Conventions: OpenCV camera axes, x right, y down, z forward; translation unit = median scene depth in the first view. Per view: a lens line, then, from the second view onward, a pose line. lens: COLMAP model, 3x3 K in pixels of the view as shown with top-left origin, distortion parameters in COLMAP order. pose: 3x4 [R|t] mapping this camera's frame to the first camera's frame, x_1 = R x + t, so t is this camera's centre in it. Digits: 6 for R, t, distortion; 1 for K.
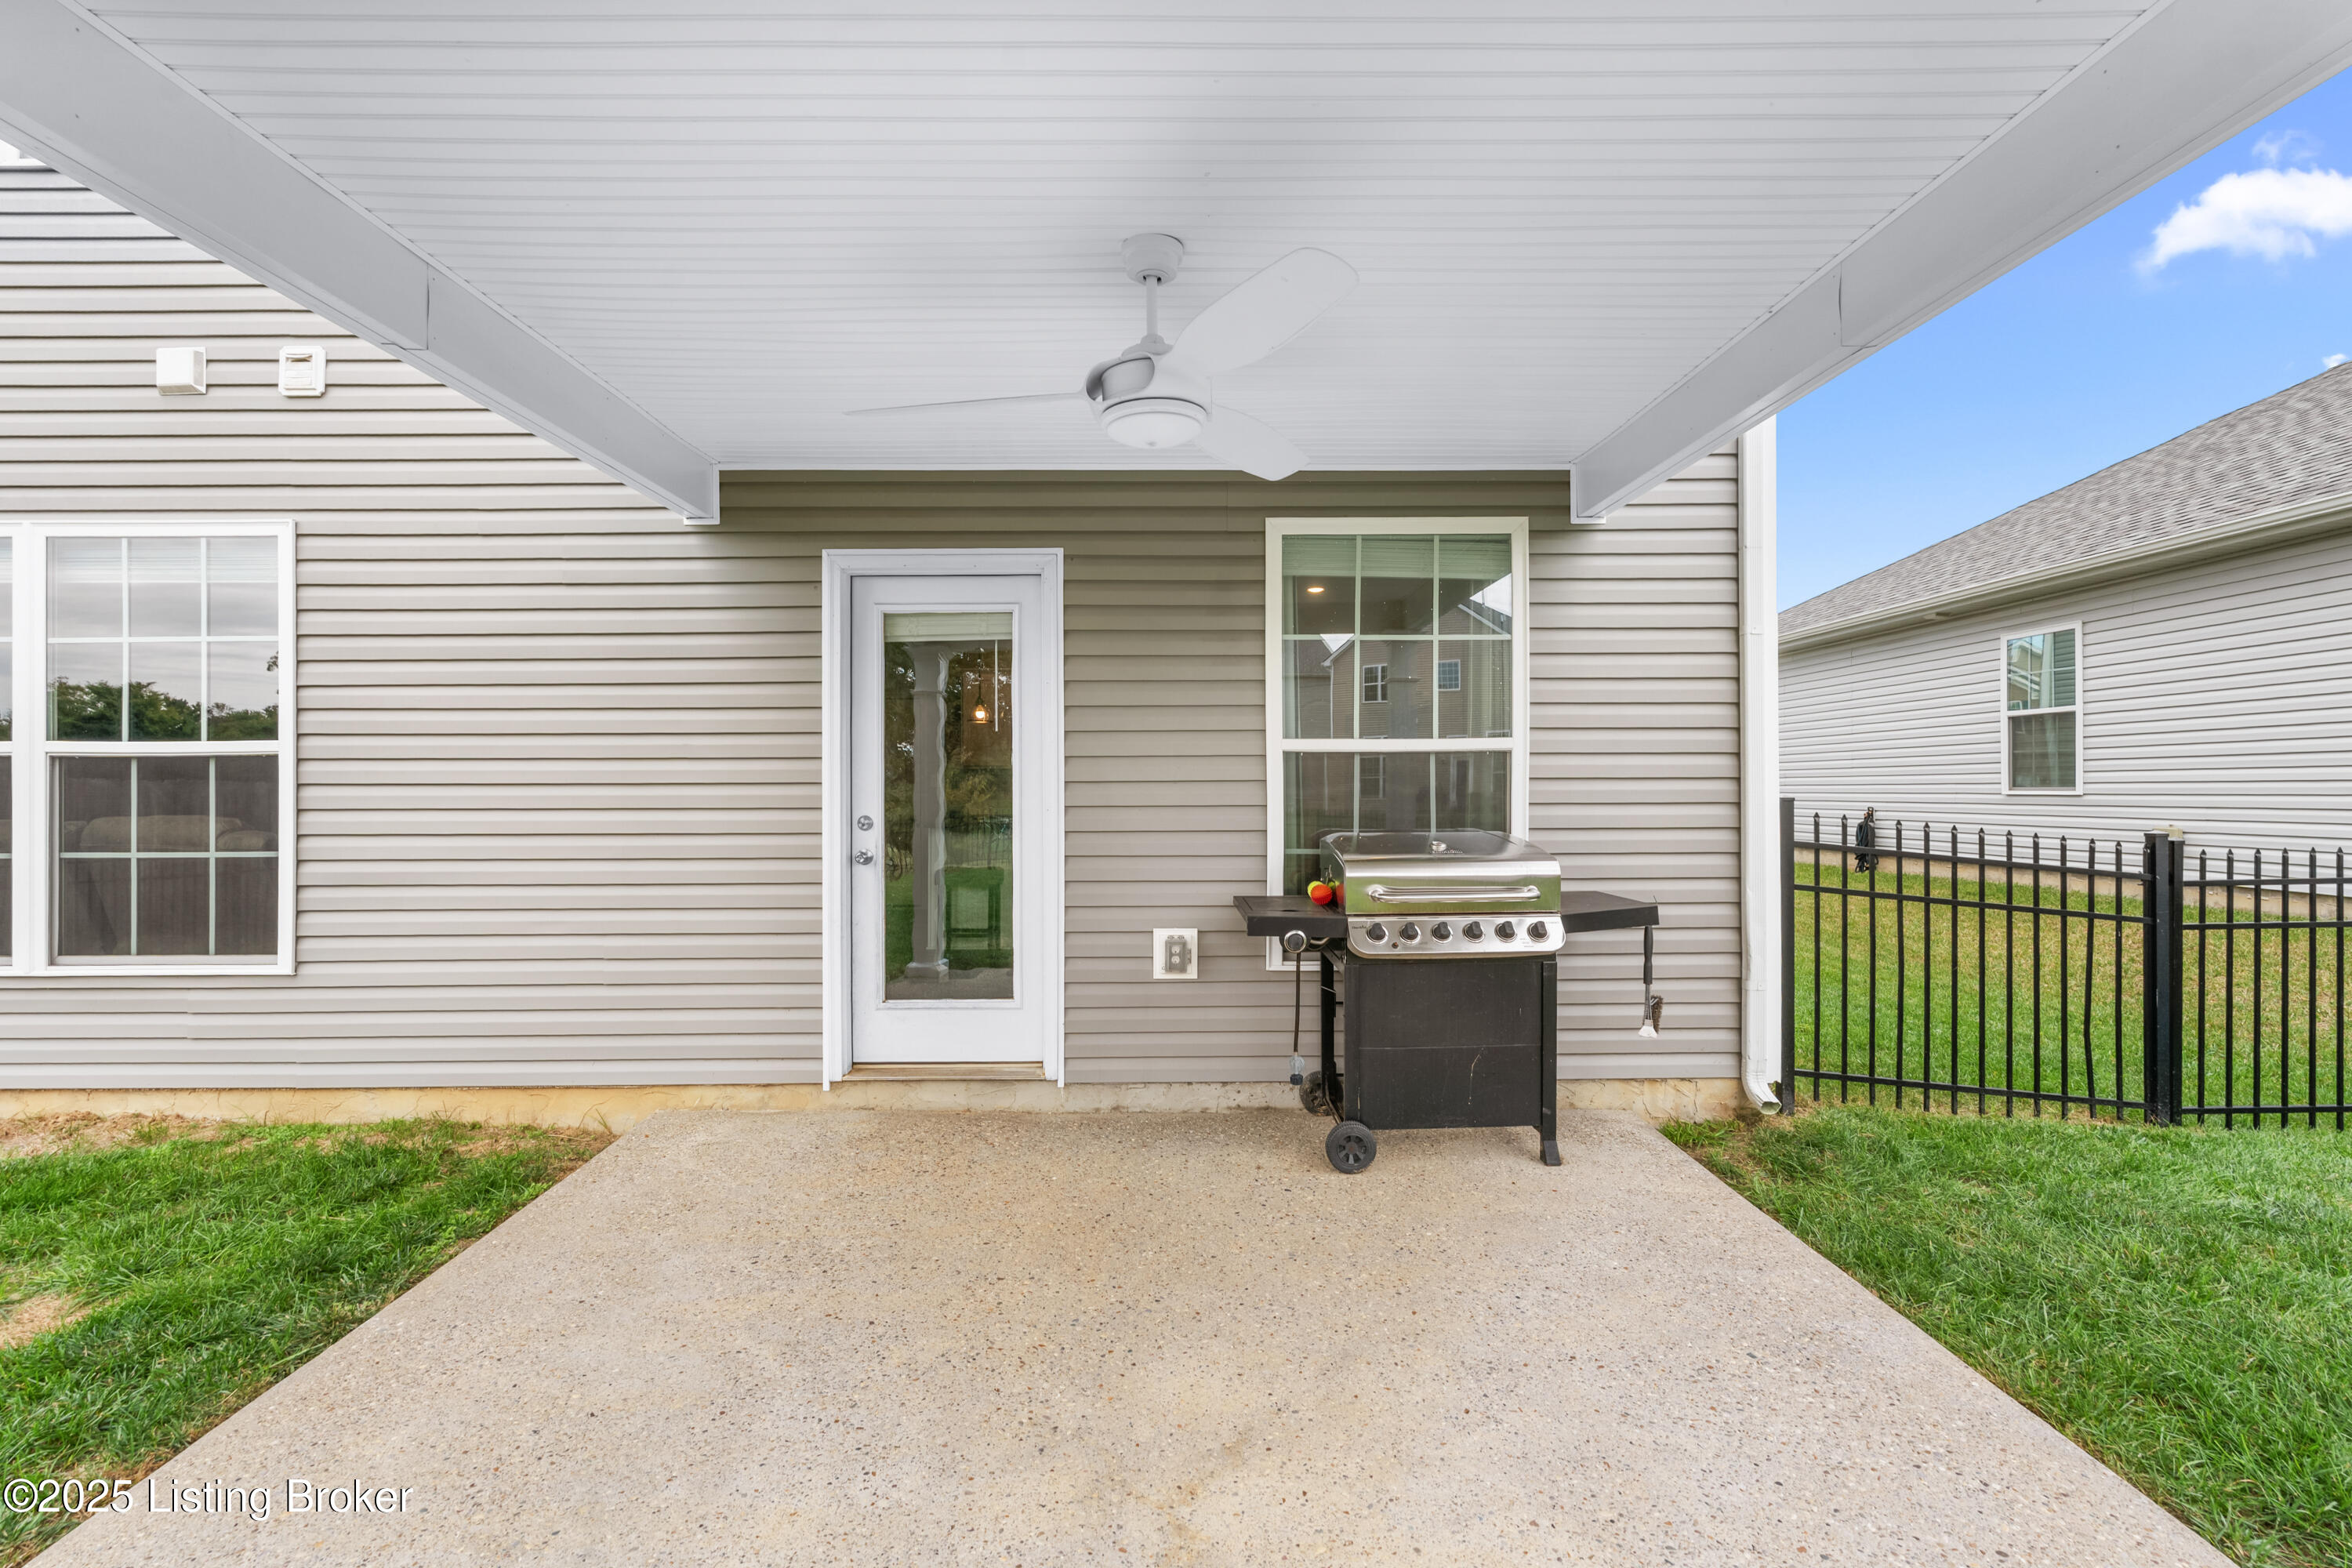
lens RADIAL K [[1053.9, 0, 1176.0], [0, 1053.9, 784.0], [0, 0, 1]] dist [-0.002057, -0.000405]
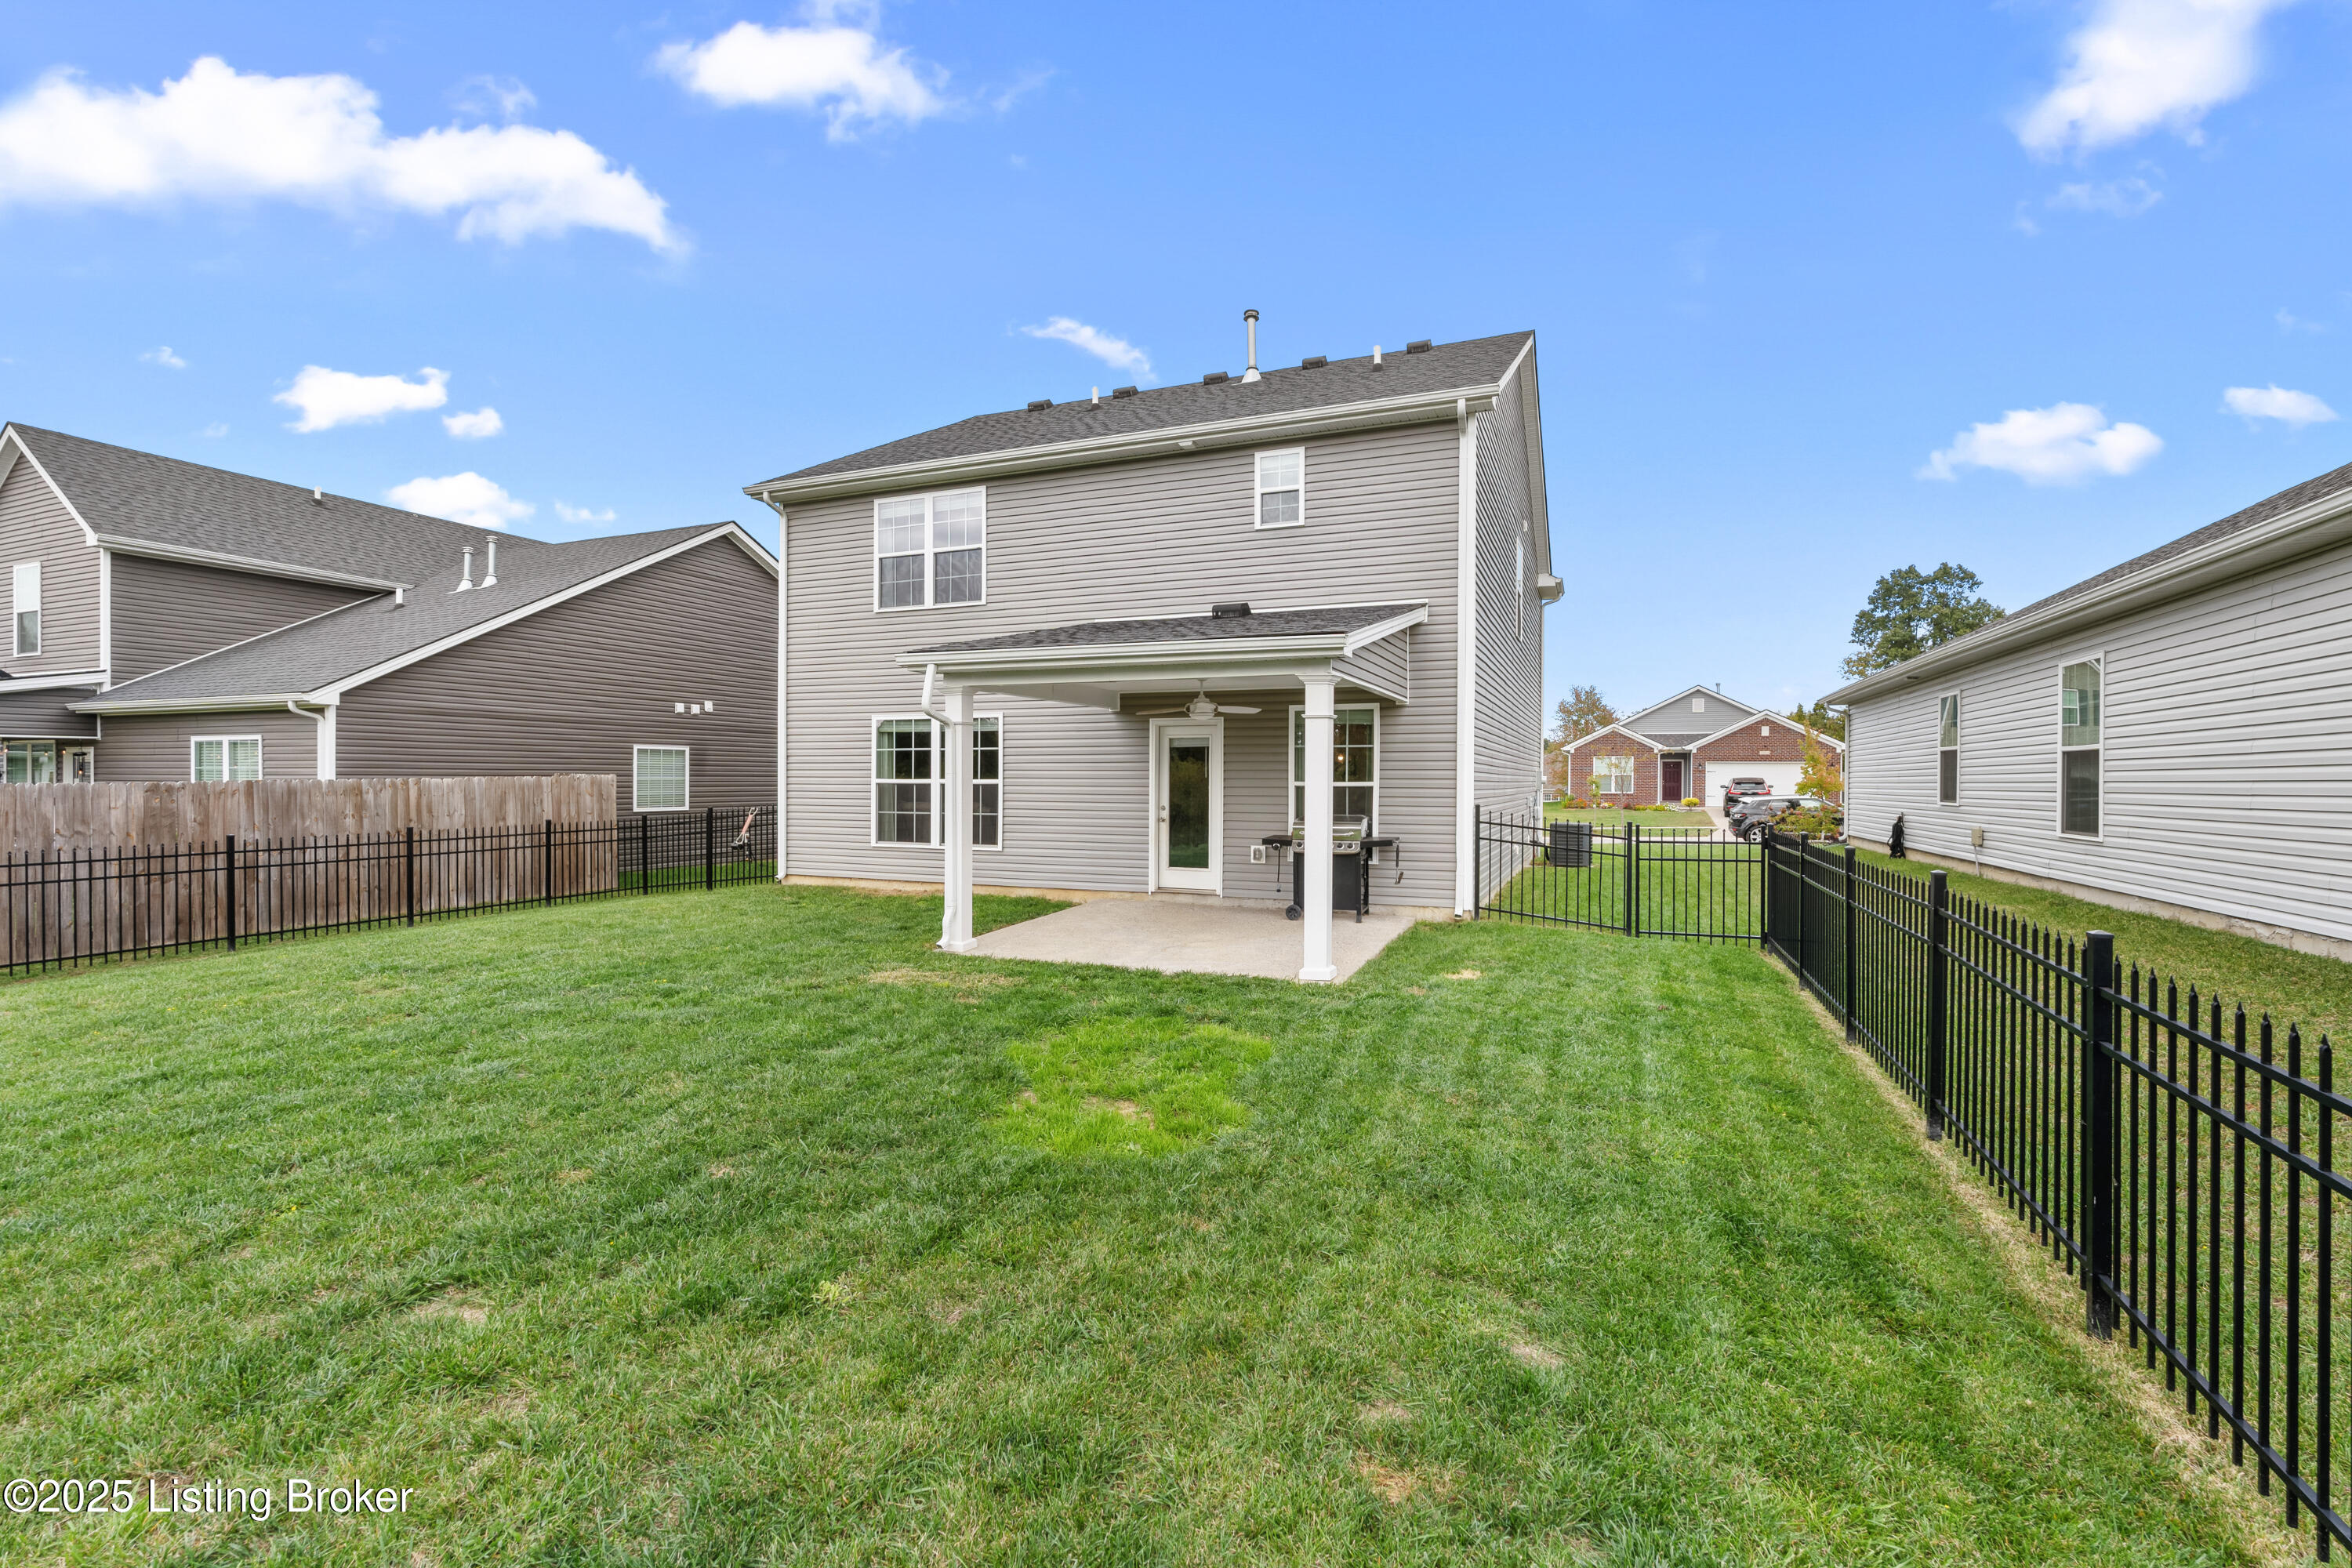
lens RADIAL K [[1045.6, 0, 1173.6], [0, 1045.6, 775.9], [0, 0, 1]] dist [0.001354, 0.000690]
pose [[0.920129, 0.006756, -0.391557, 0.920138], [-0.006946, 0.999975, 0.000933, -0.058574], [0.391554, 0.001861, 0.920153, -1.773851]]
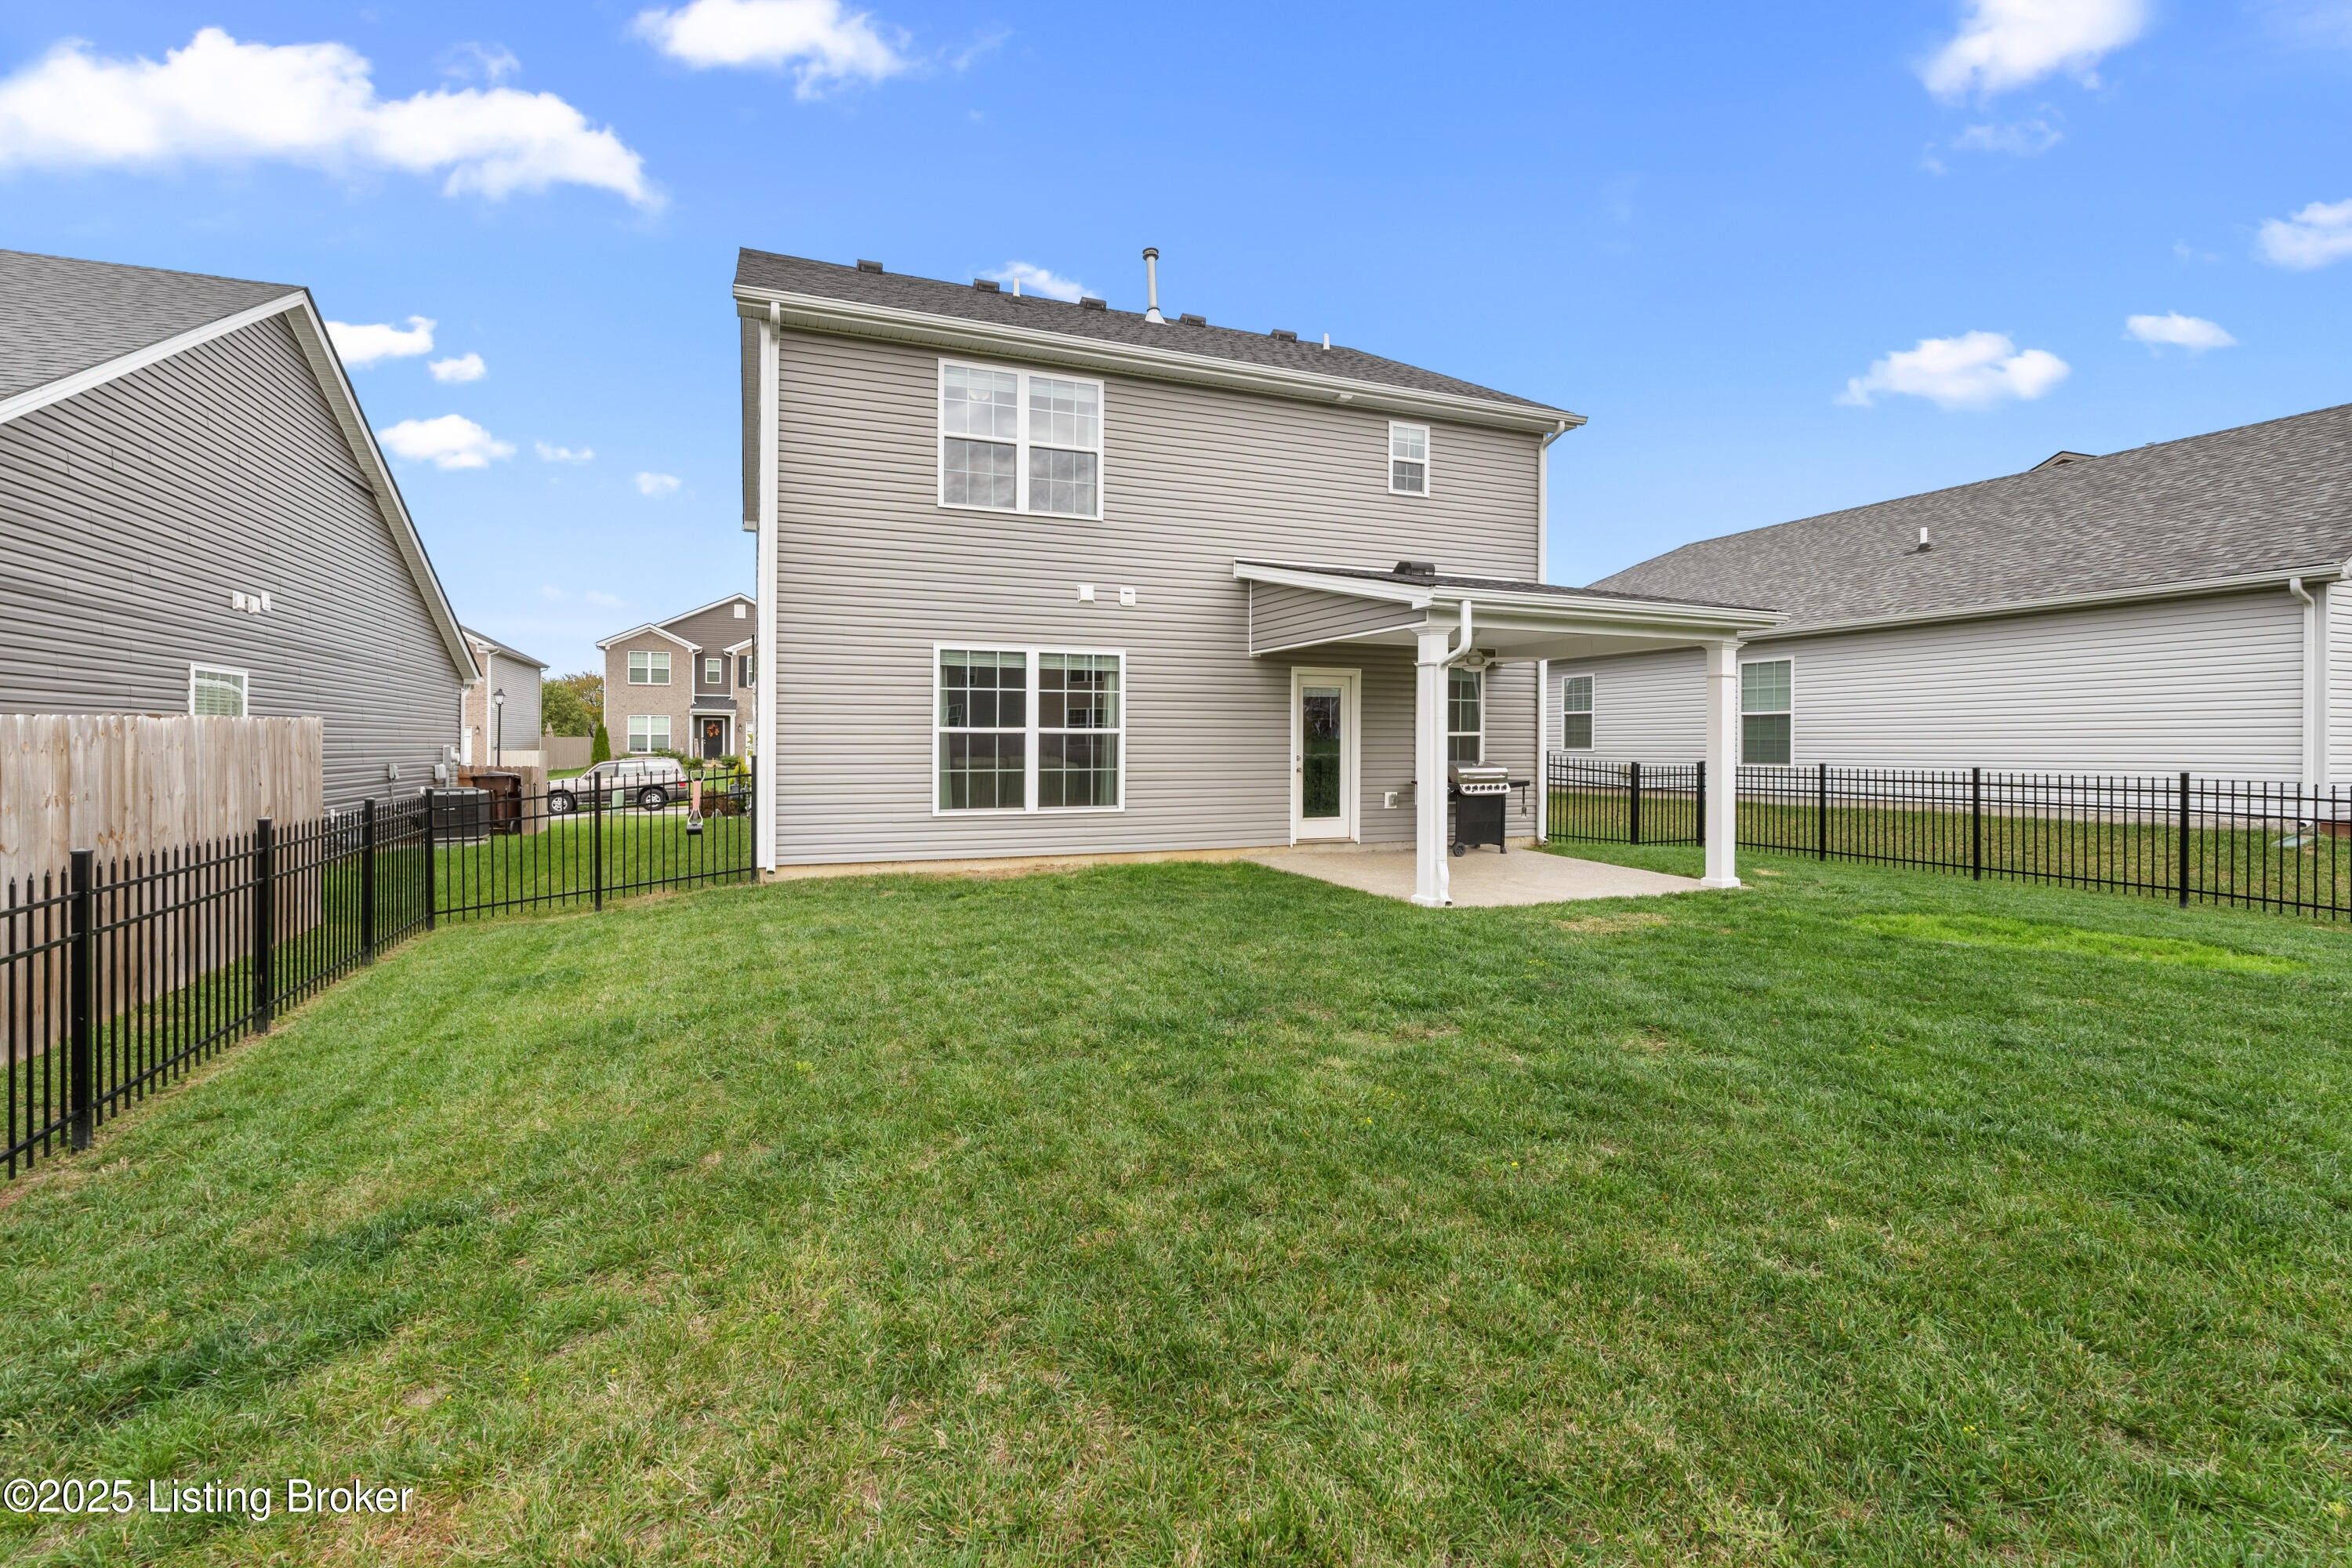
lens RADIAL K [[1058.6, 0, 1184.3], [0, 1058.6, 738.7], [0, 0, 1]] dist [-0.002471, -0.000208]
pose [[0.926357, 0.008144, 0.376559, -1.746078], [-0.007648, 0.999967, -0.002811, -0.006925], [-0.376569, -0.000276, 0.926389, -1.667578]]
